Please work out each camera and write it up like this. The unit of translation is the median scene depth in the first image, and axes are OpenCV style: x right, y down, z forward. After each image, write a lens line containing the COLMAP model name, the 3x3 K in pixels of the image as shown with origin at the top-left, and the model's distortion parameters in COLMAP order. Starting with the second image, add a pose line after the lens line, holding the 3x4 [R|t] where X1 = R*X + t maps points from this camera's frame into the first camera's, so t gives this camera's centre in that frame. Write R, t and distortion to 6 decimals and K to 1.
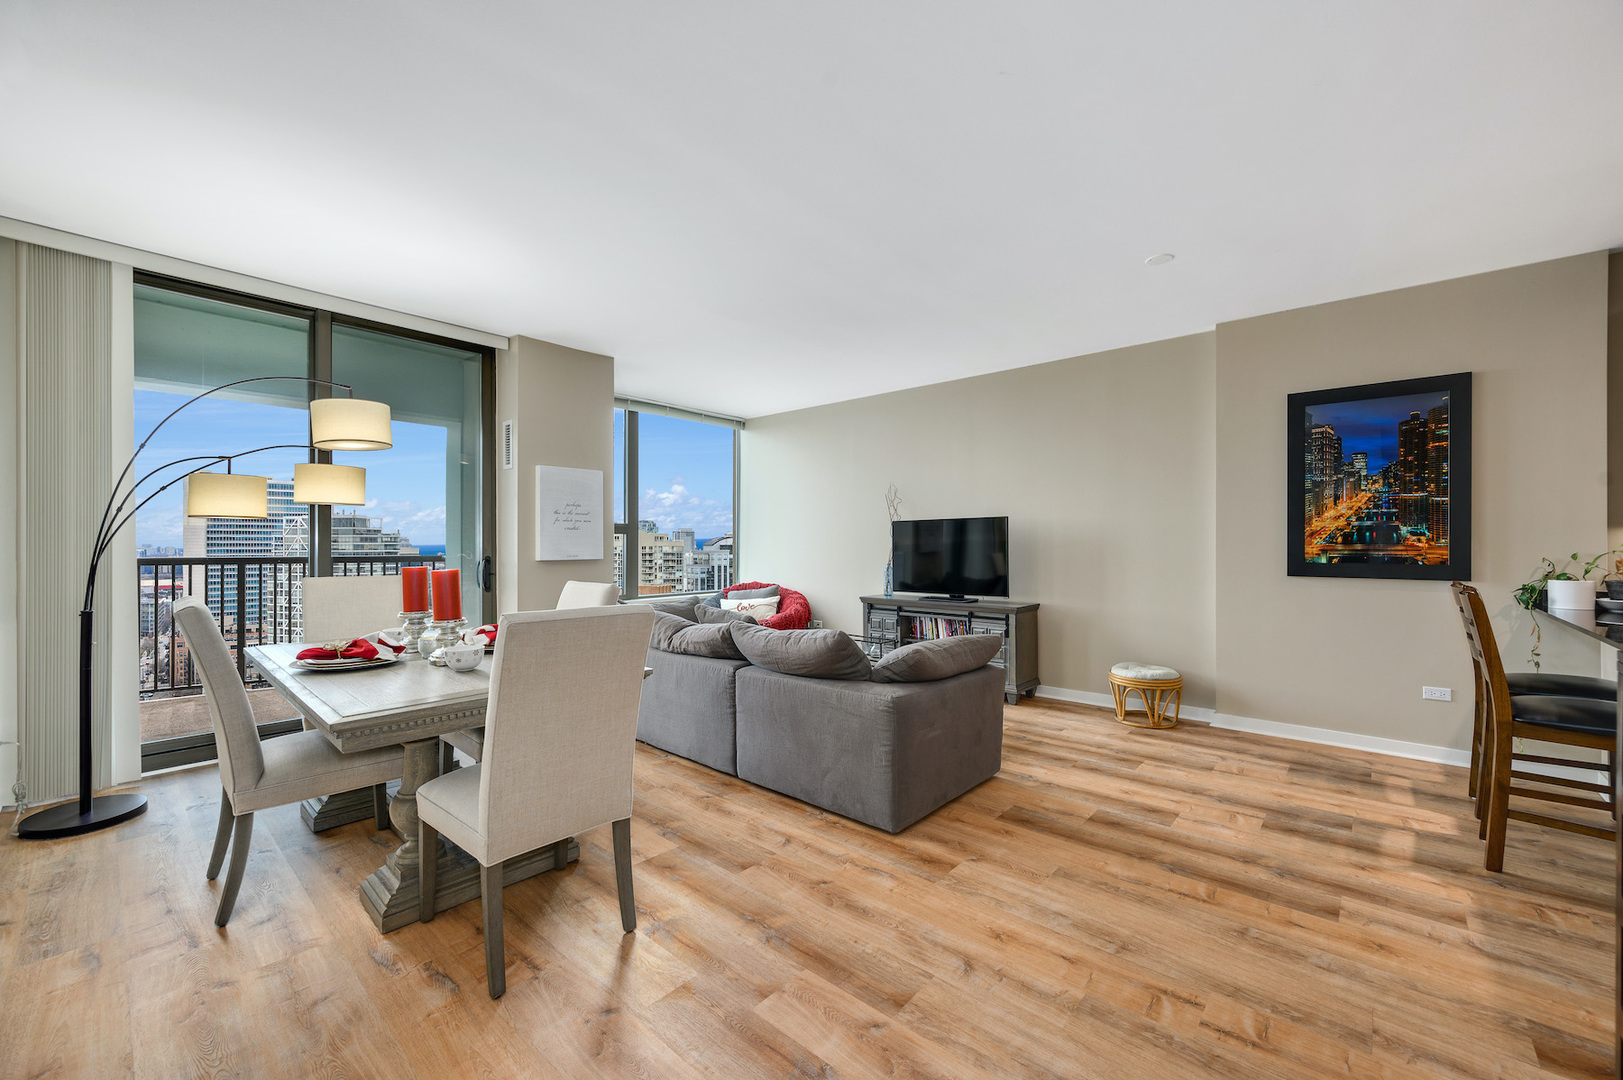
lens RADIAL K [[647.5, 0, 797.0], [0, 647.5, 540.9], [0, 0, 1]] dist [-0.002085, 0.001072]
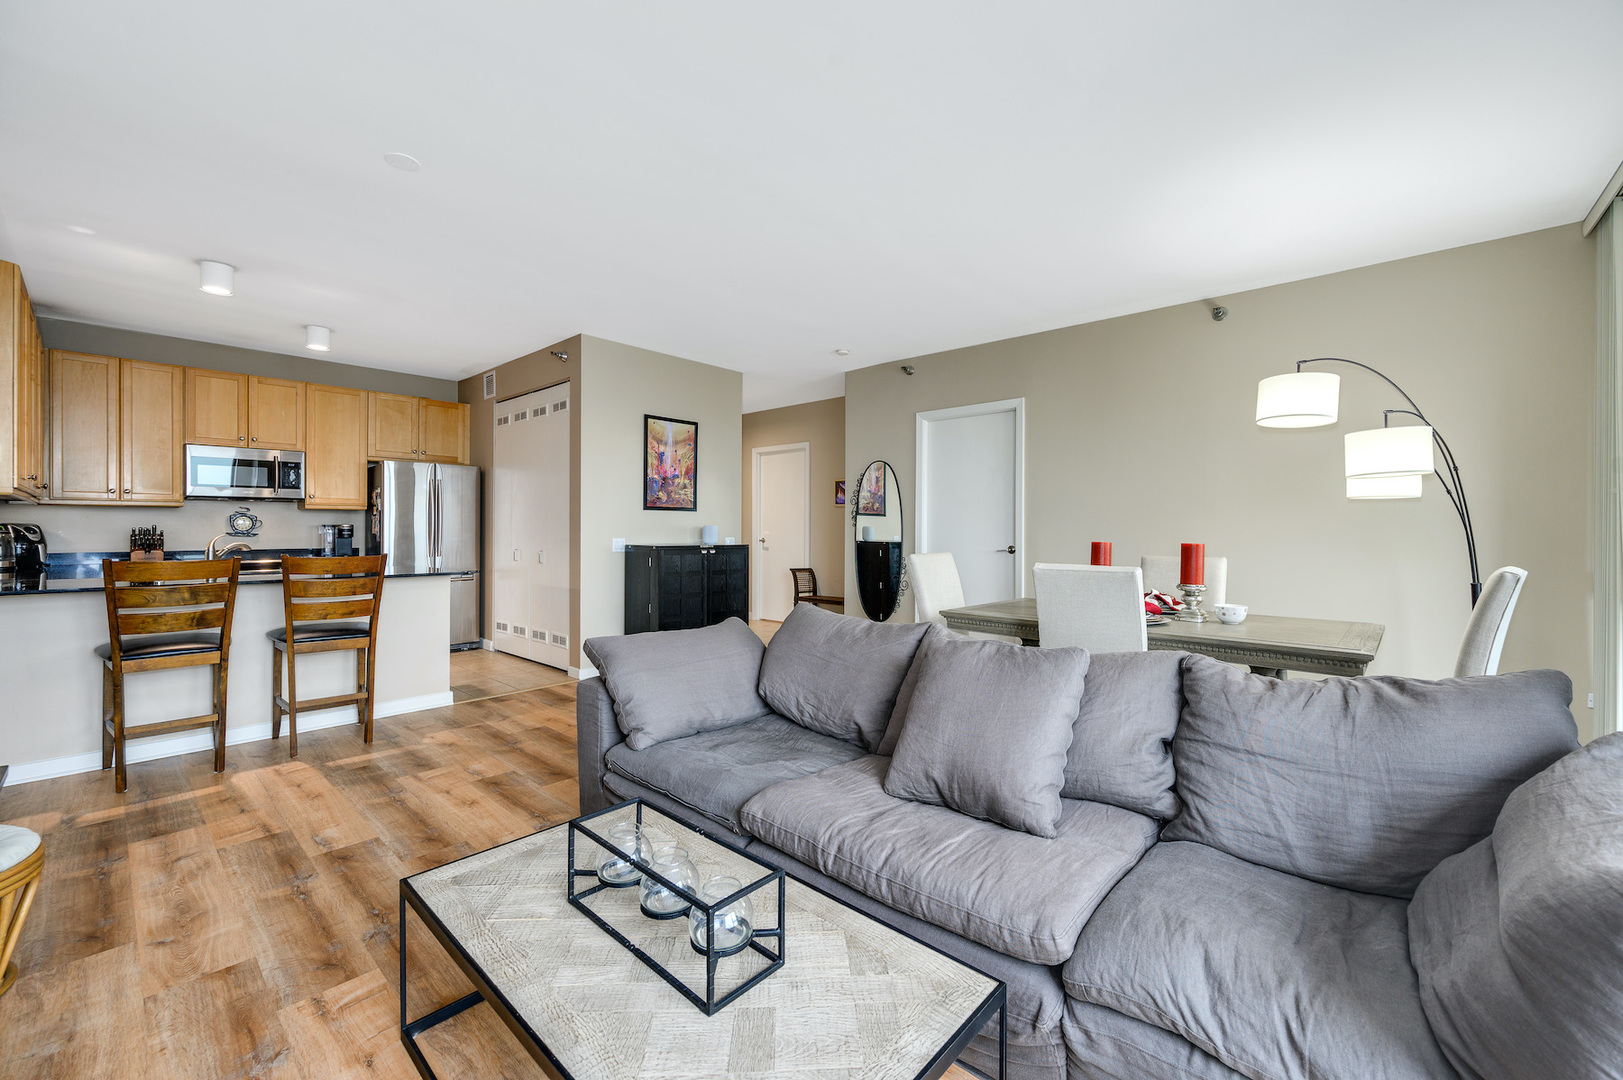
lens RADIAL K [[647.5, 0, 795.5], [0, 647.5, 527.5], [0, 0, 1]] dist [-0.002085, 0.001072]
pose [[-0.999899, -0.003264, 0.013858, 0.049663], [-0.003358, 0.999972, -0.006754, 0.015757], [-0.013835, -0.006800, -0.999881, 1.525318]]
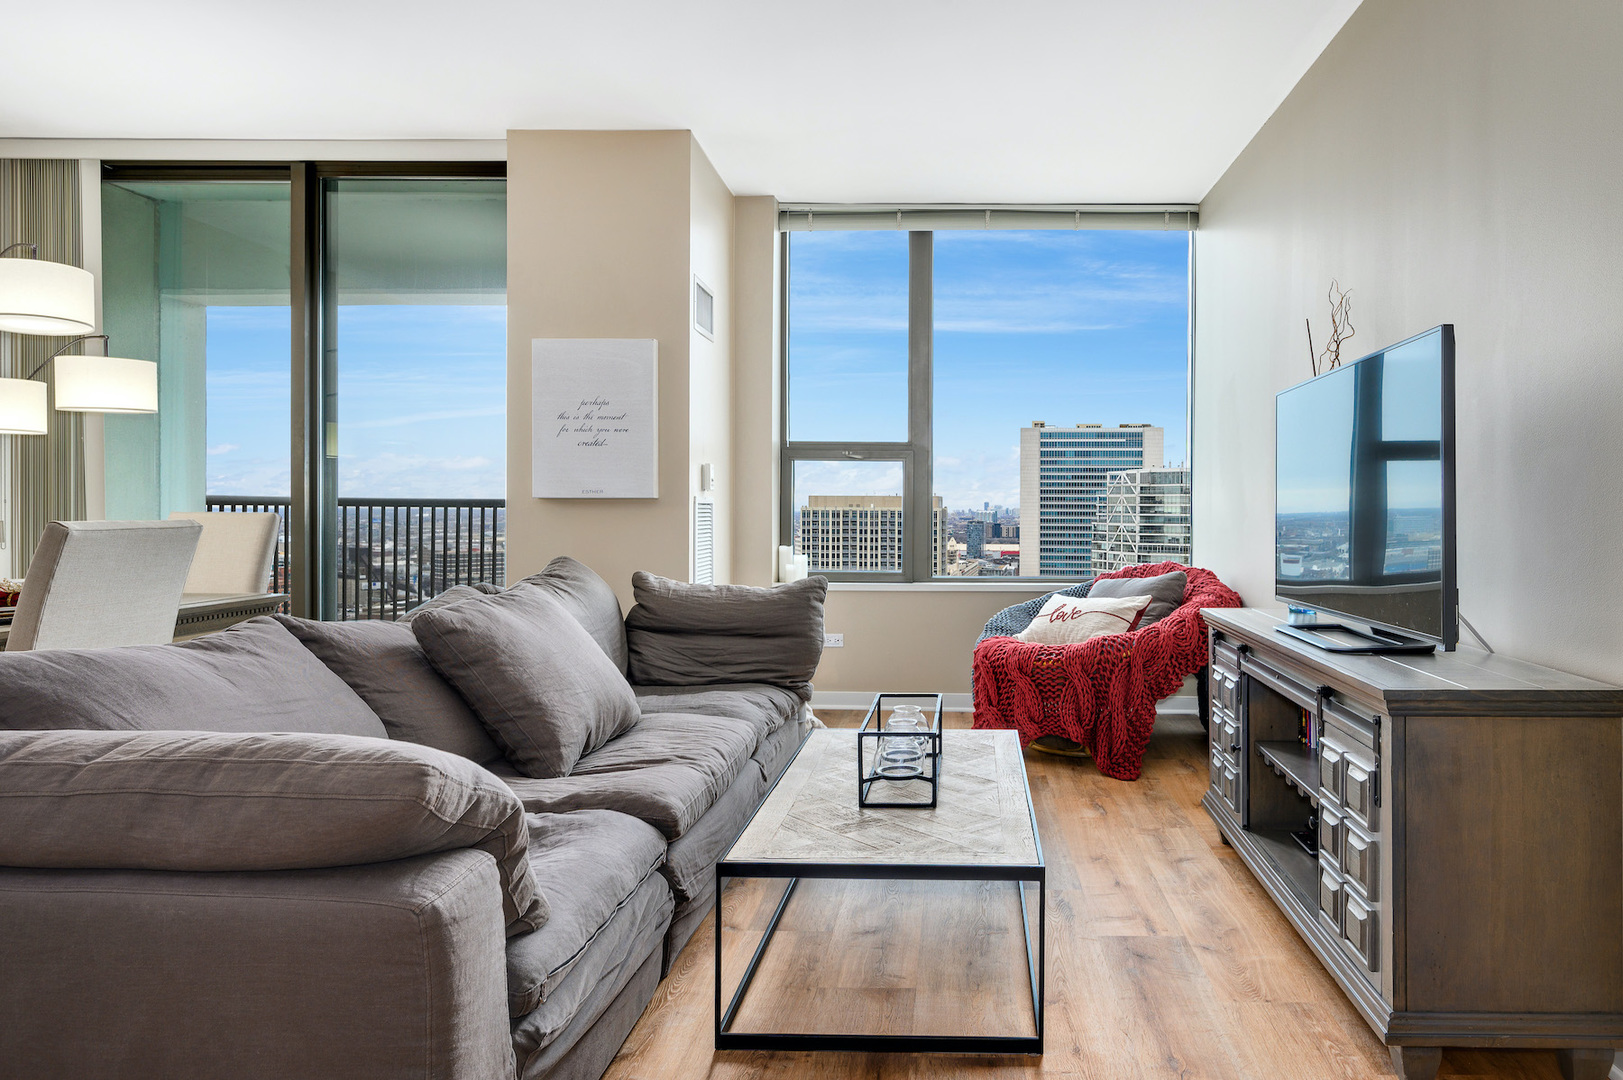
lens RADIAL K [[1003.0, 0, 946.5], [0, 1003.0, 504.0], [0, 0, 1]] dist [-0.001841, 0.000001]
pose [[0.662361, 0.000619, -0.749185, 0.633557], [0.000588, 0.999999, 0.001346, 0.040177], [0.749185, -0.001331, 0.662360, 0.775563]]
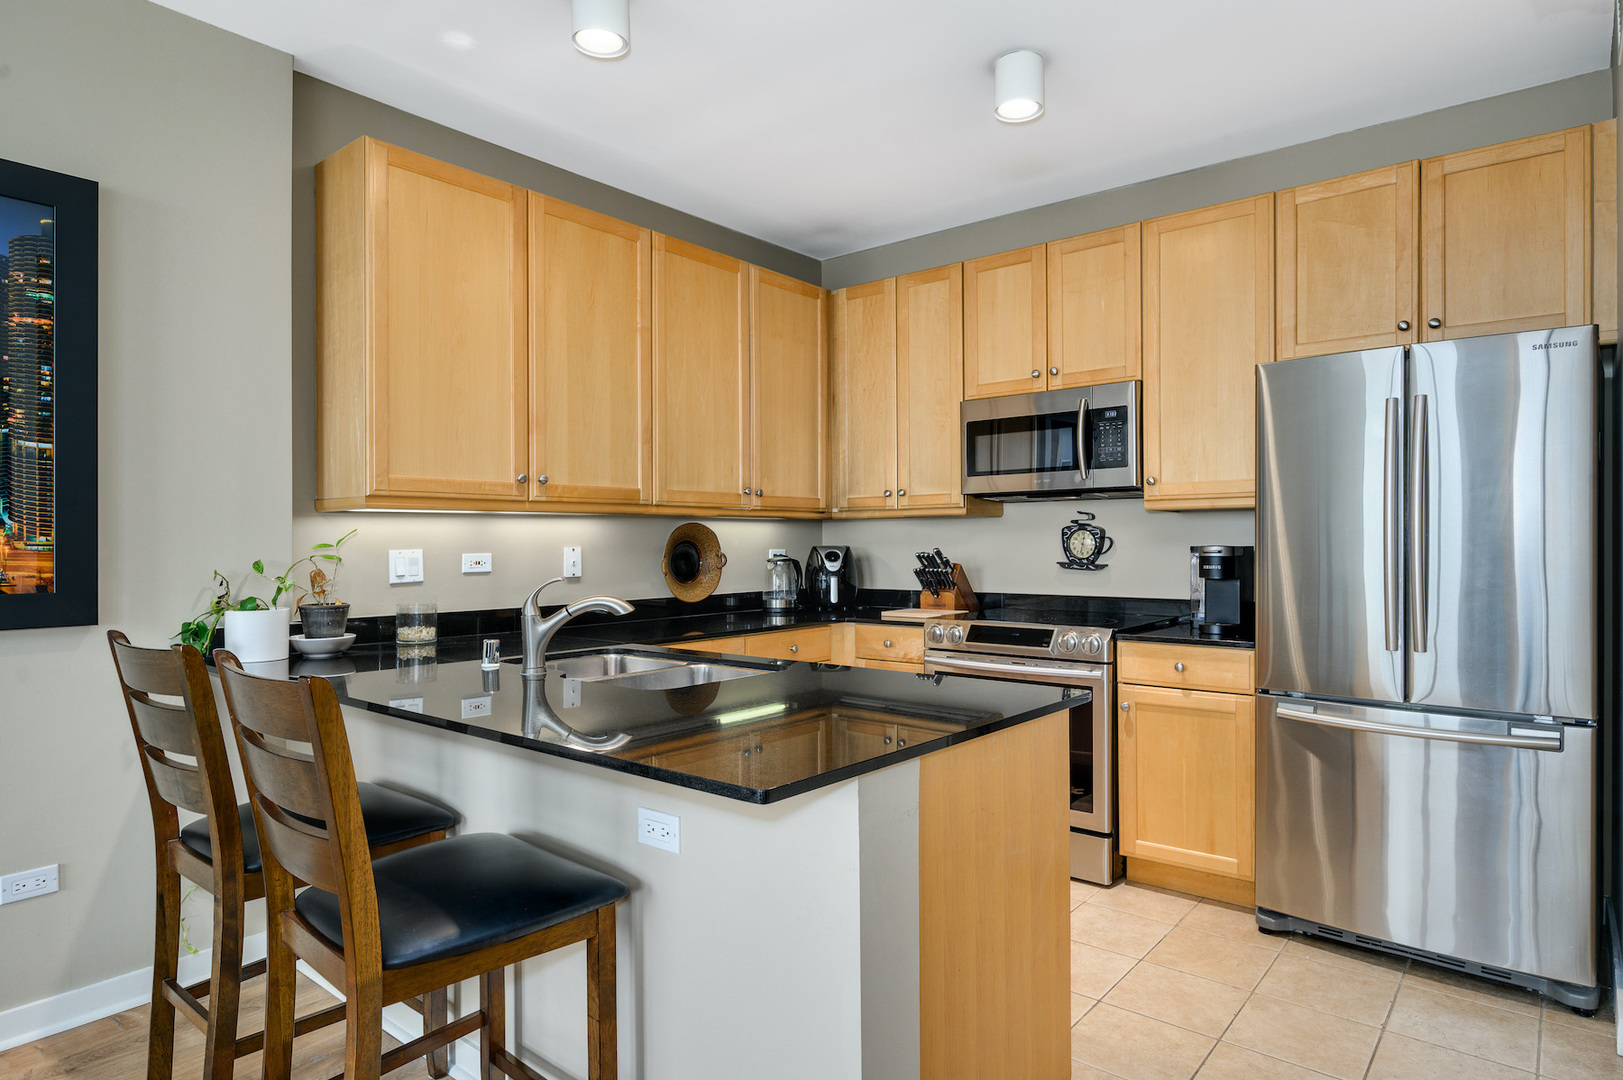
lens RADIAL K [[890.6, 0, 852.1], [0, 890.6, 542.4], [0, 0, 1]] dist [0.010268, -0.005509]
pose [[-0.062527, -0.003592, 0.998037, 0.315714], [-0.004496, 0.999984, 0.003317, -0.002433], [-0.998033, -0.004280, -0.062542, 0.438085]]
